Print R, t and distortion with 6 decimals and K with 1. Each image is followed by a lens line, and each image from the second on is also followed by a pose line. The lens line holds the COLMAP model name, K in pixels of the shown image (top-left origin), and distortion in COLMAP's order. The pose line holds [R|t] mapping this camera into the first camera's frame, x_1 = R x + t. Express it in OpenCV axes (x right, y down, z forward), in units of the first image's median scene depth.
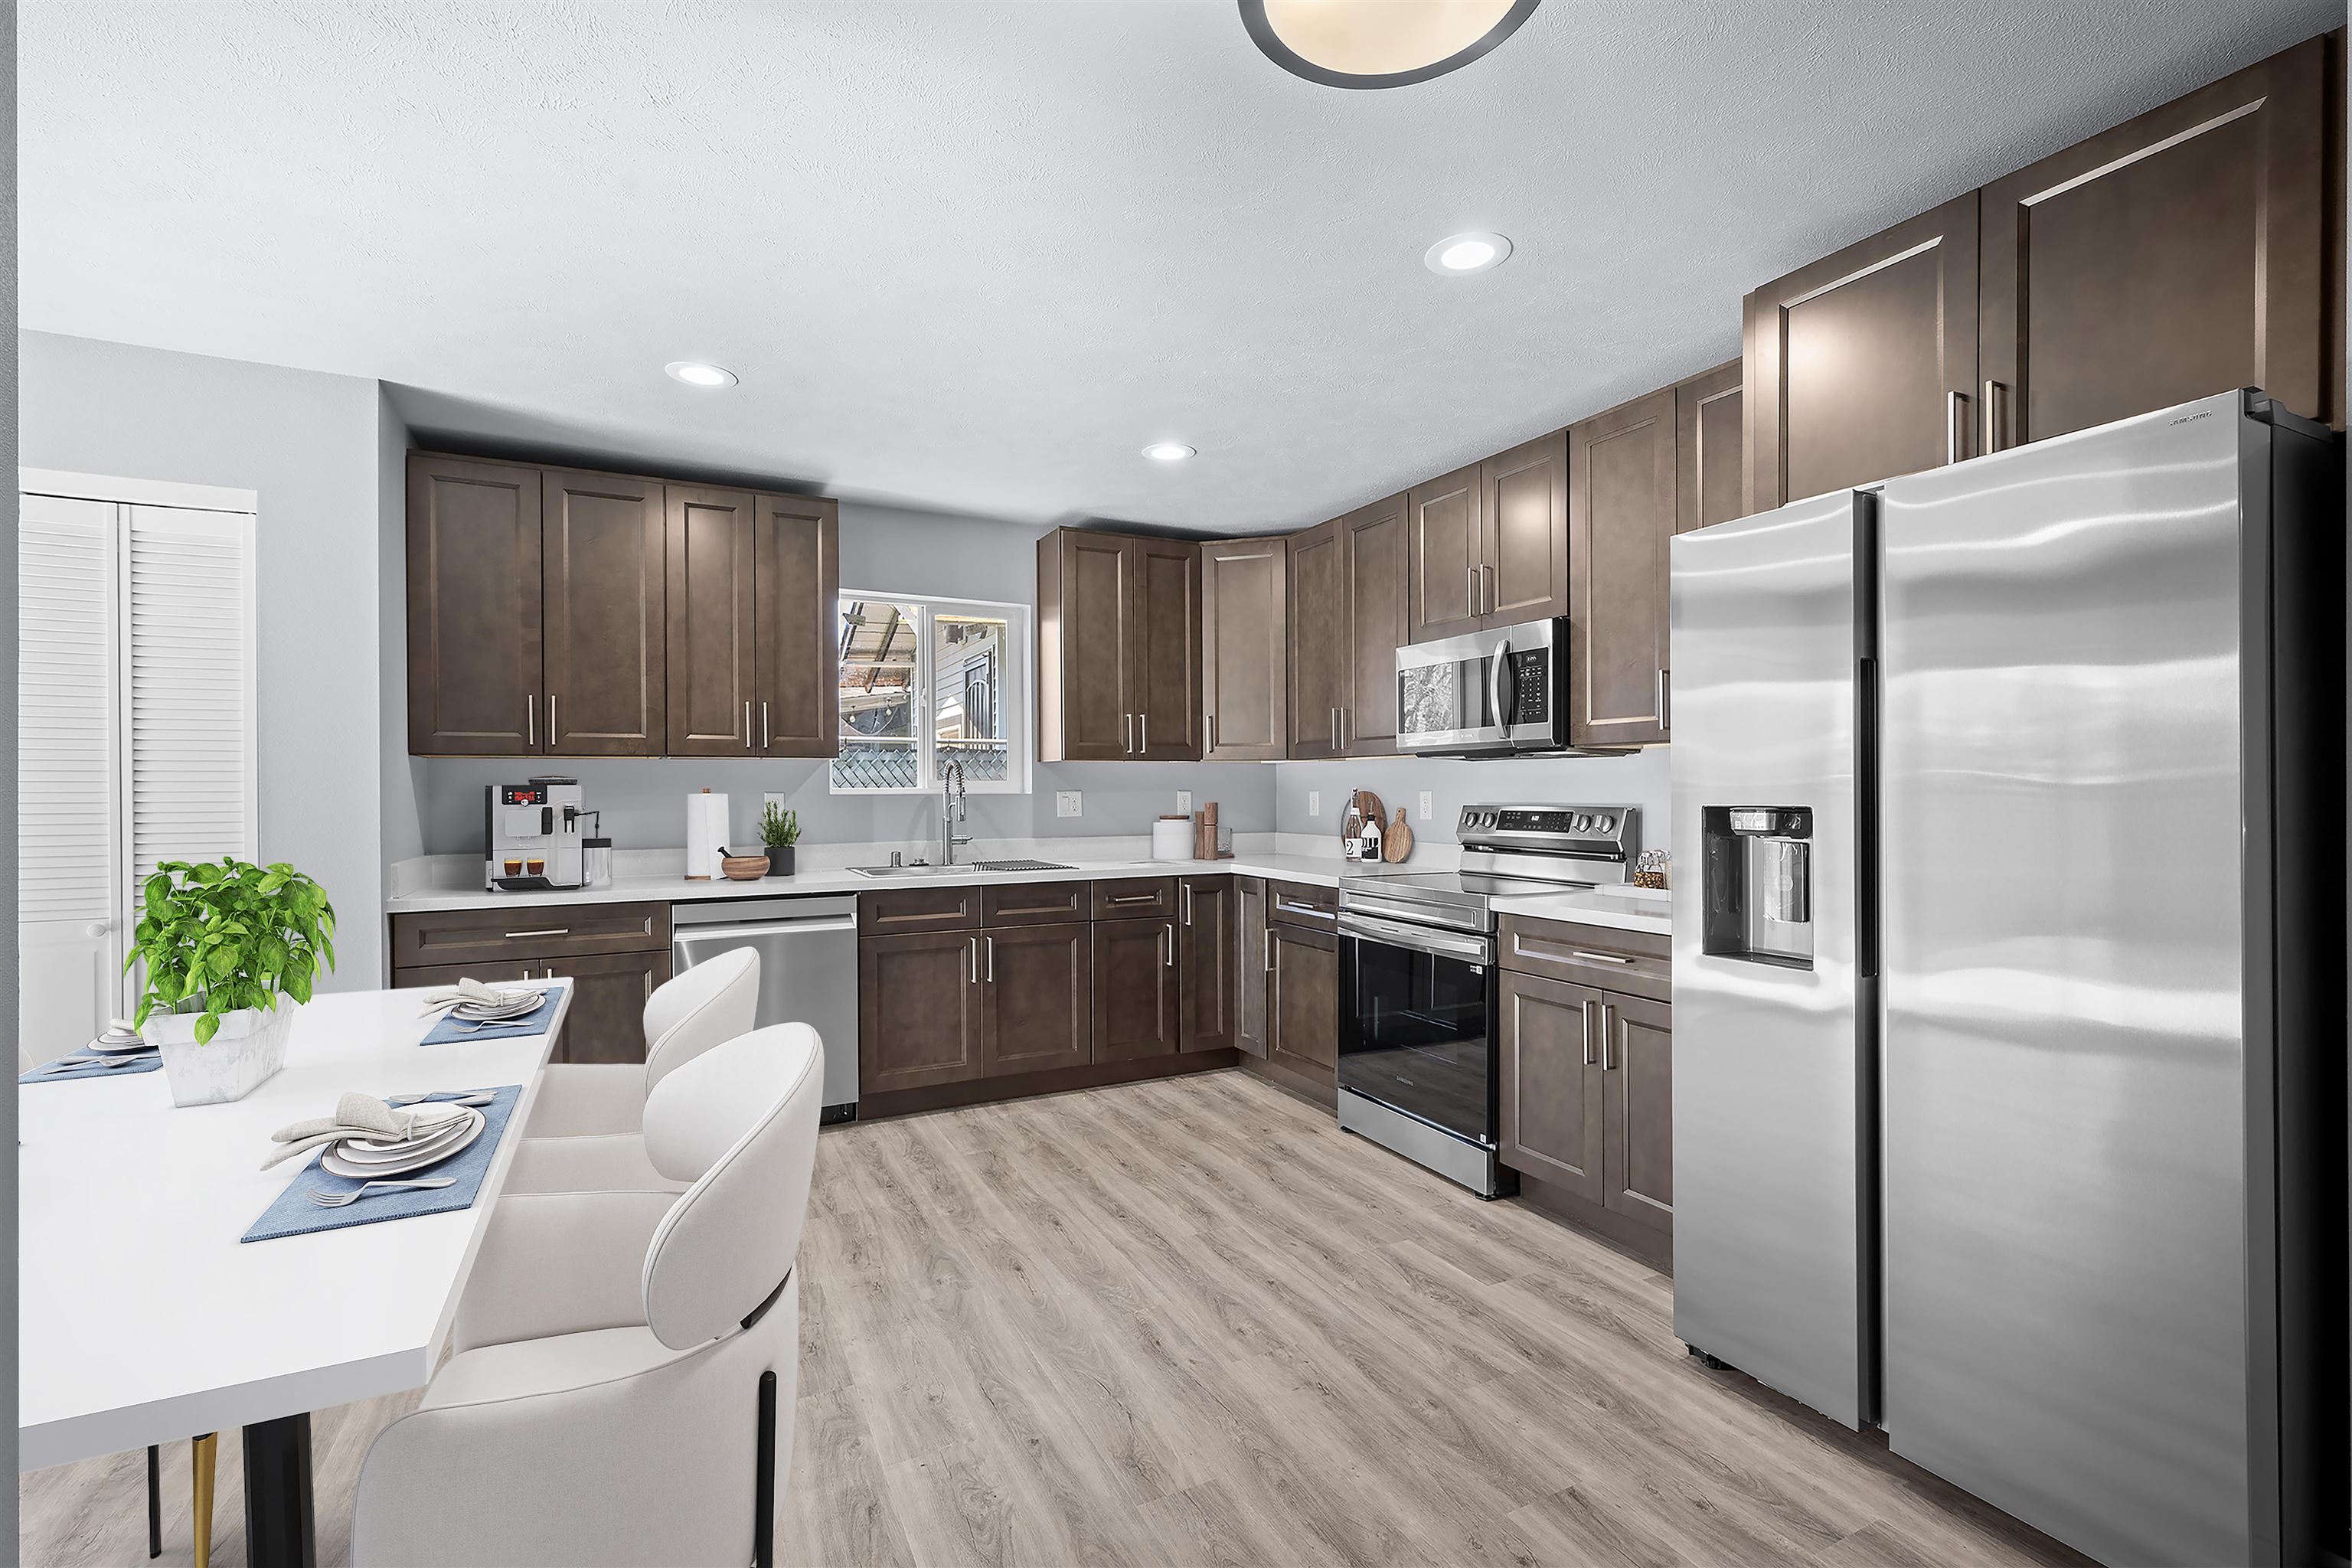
lens RADIAL K [[1053.8, 0, 1180.4], [0, 1053.8, 797.4], [0, 0, 1]] dist [0.002288, 0.000790]
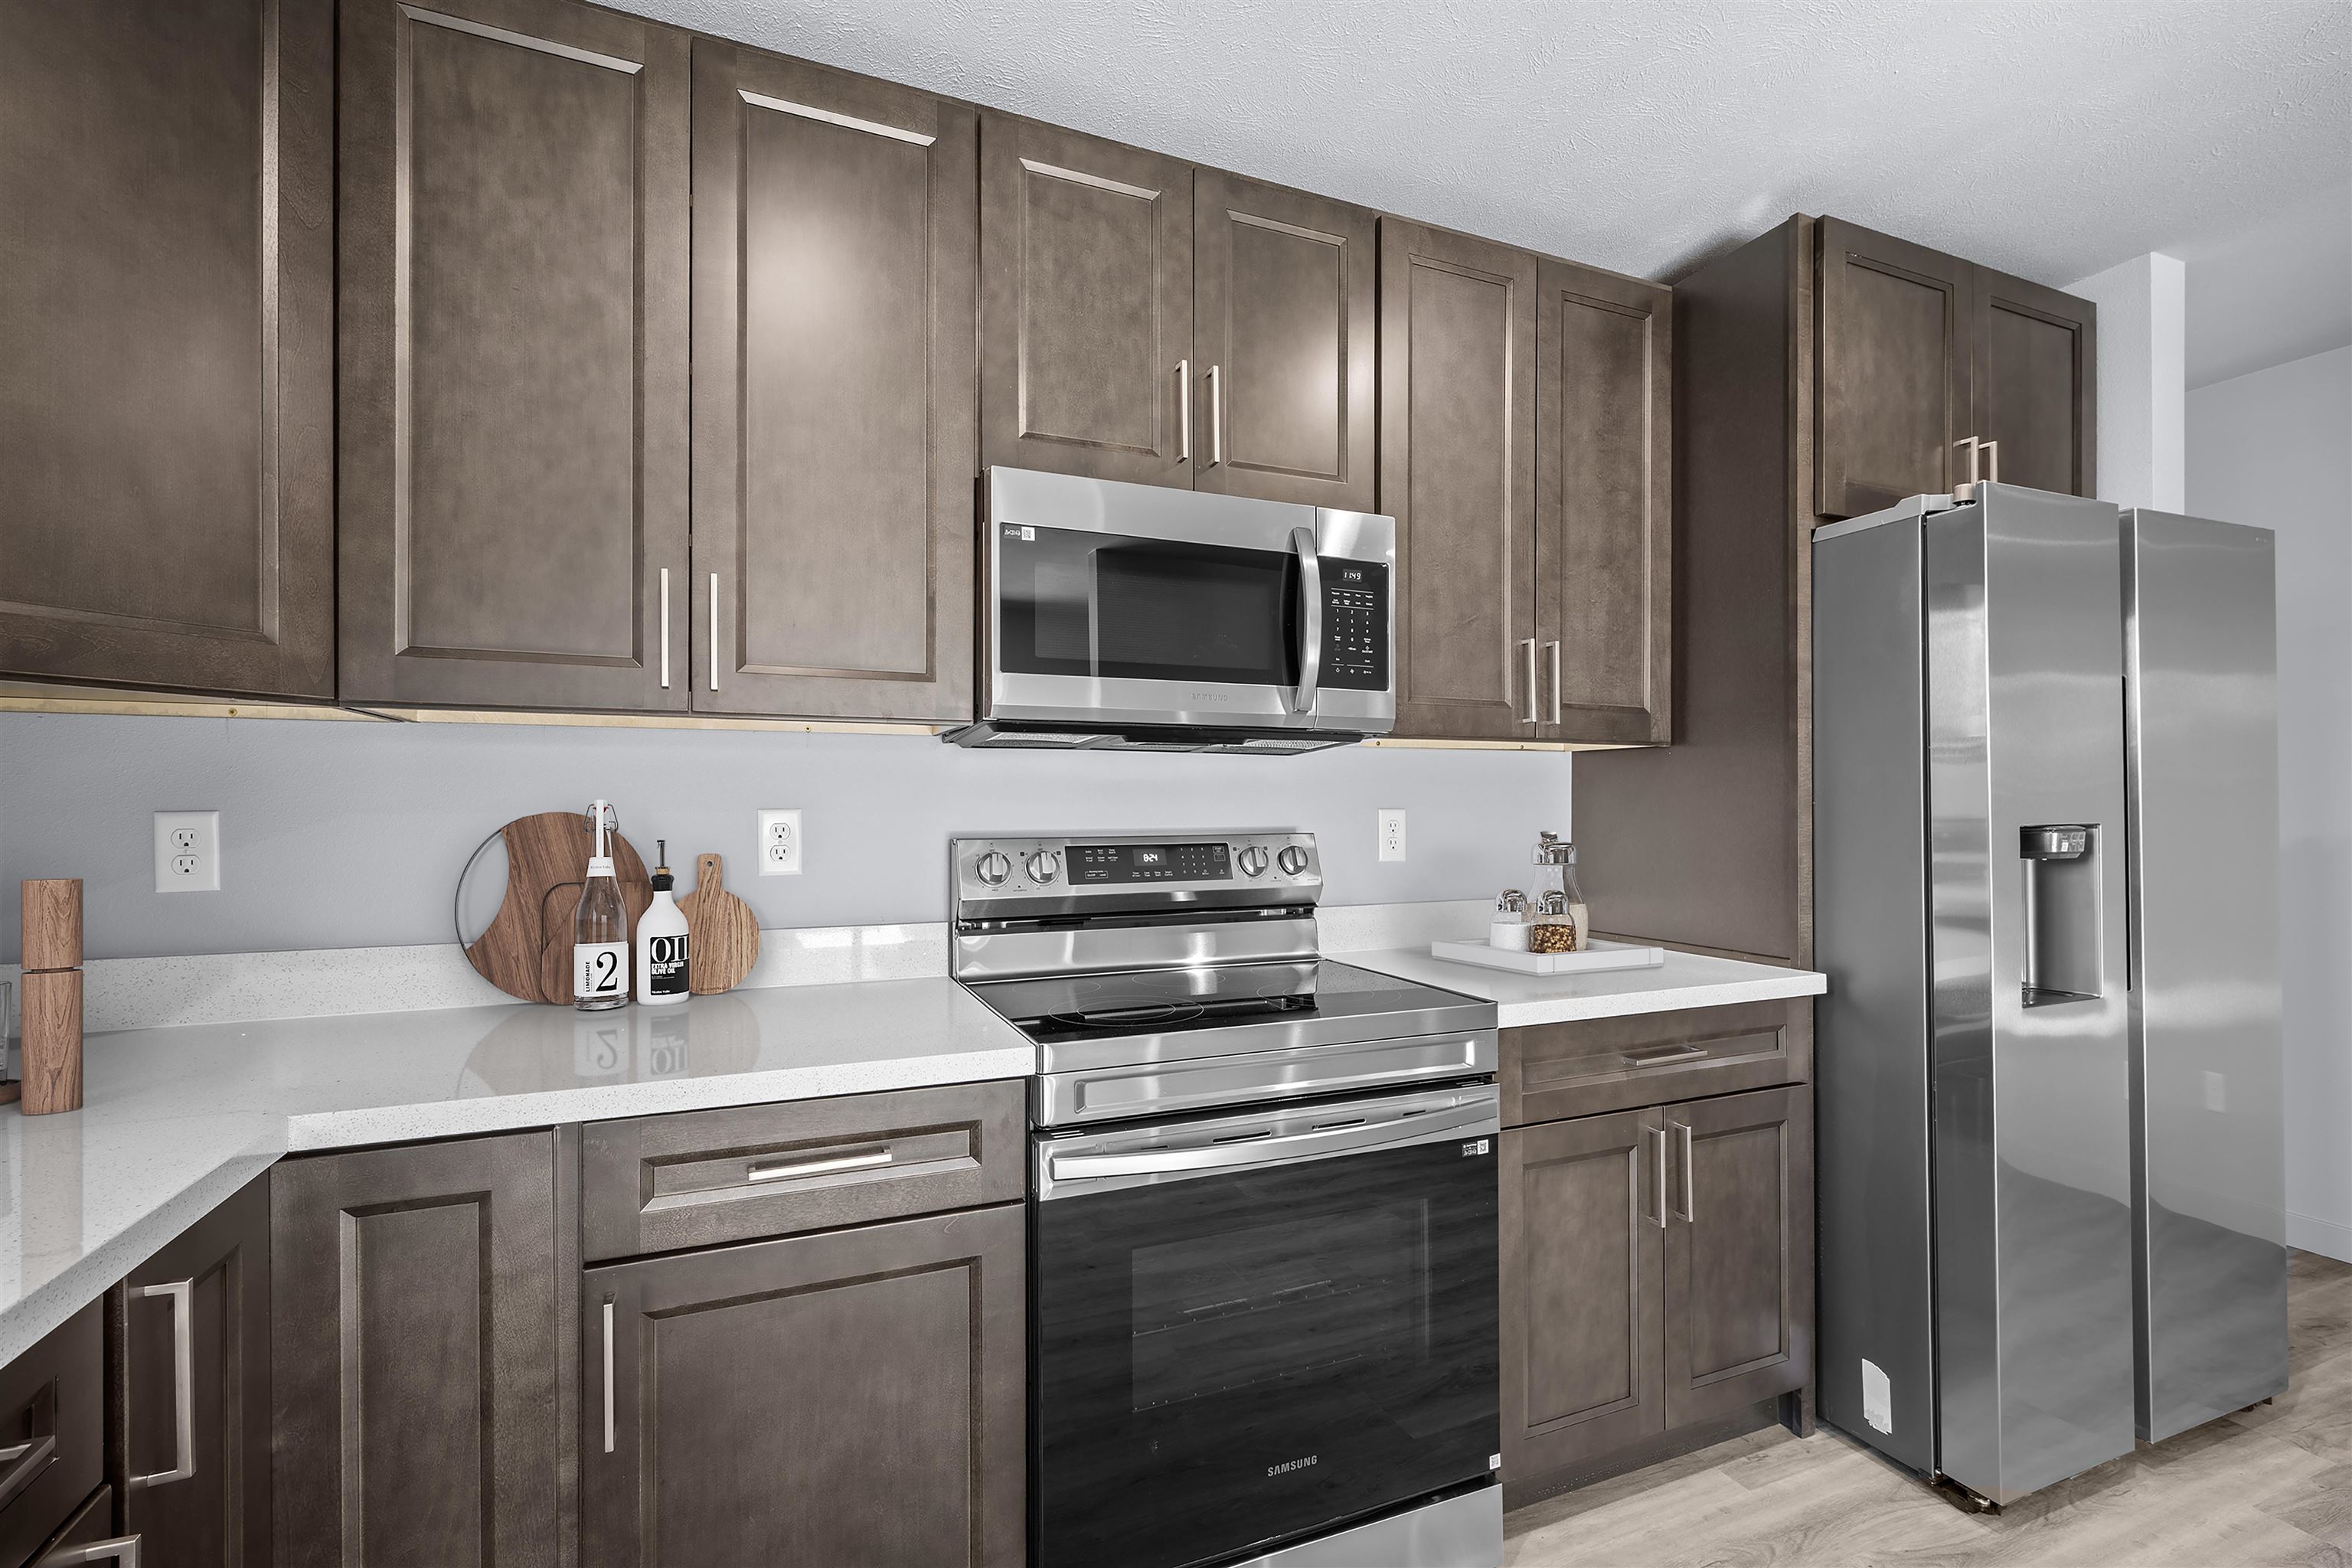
lens RADIAL K [[1053.8, 0, 1180.4], [0, 1053.8, 797.4], [0, 0, 1]] dist [0.002288, 0.000790]
pose [[0.065756, 0.005658, 0.997820, -0.190896], [0.007959, 0.999949, -0.006195, -0.007111], [-0.997804, 0.008349, 0.065707, 0.836065]]
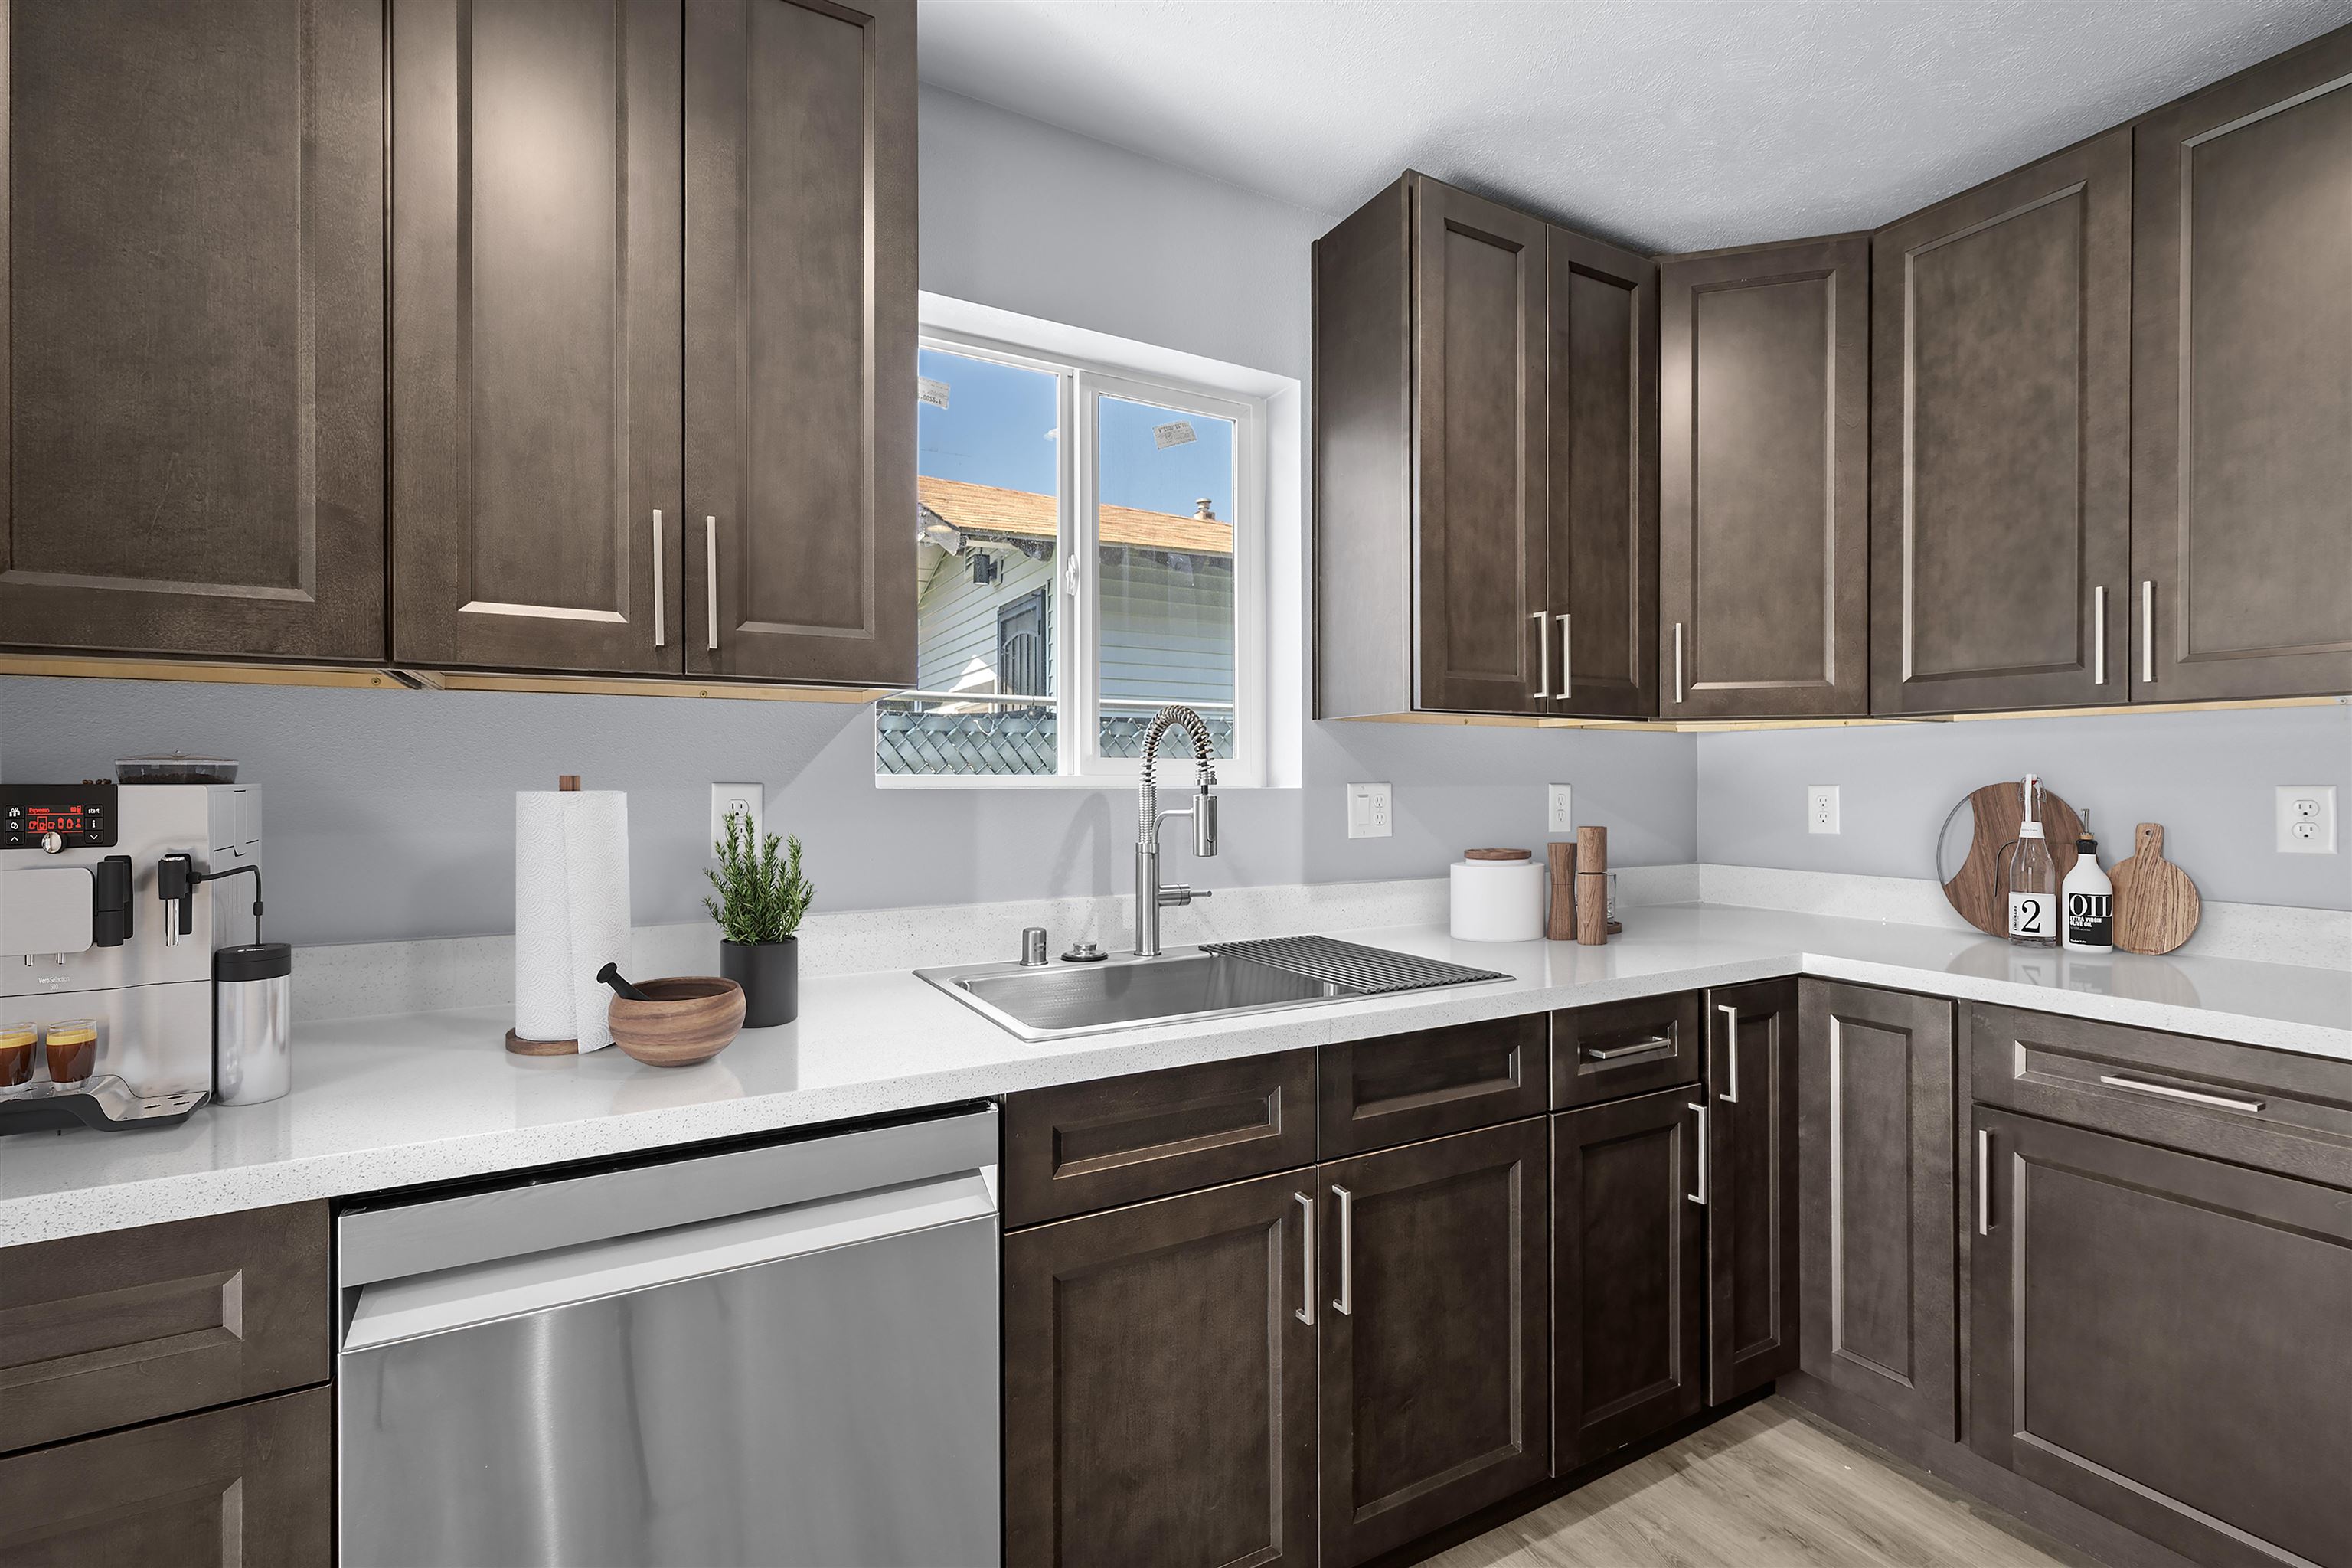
lens RADIAL K [[1040.0, 0, 1177.4], [0, 1040.0, 790.4], [0, 0, 1]] dist [-0.000833, 0.000051]
pose [[0.999437, 0.004531, 0.033250, -0.239137], [-0.004472, 0.999988, -0.001849, -0.001804], [-0.033258, 0.001700, 0.999445, 0.620697]]
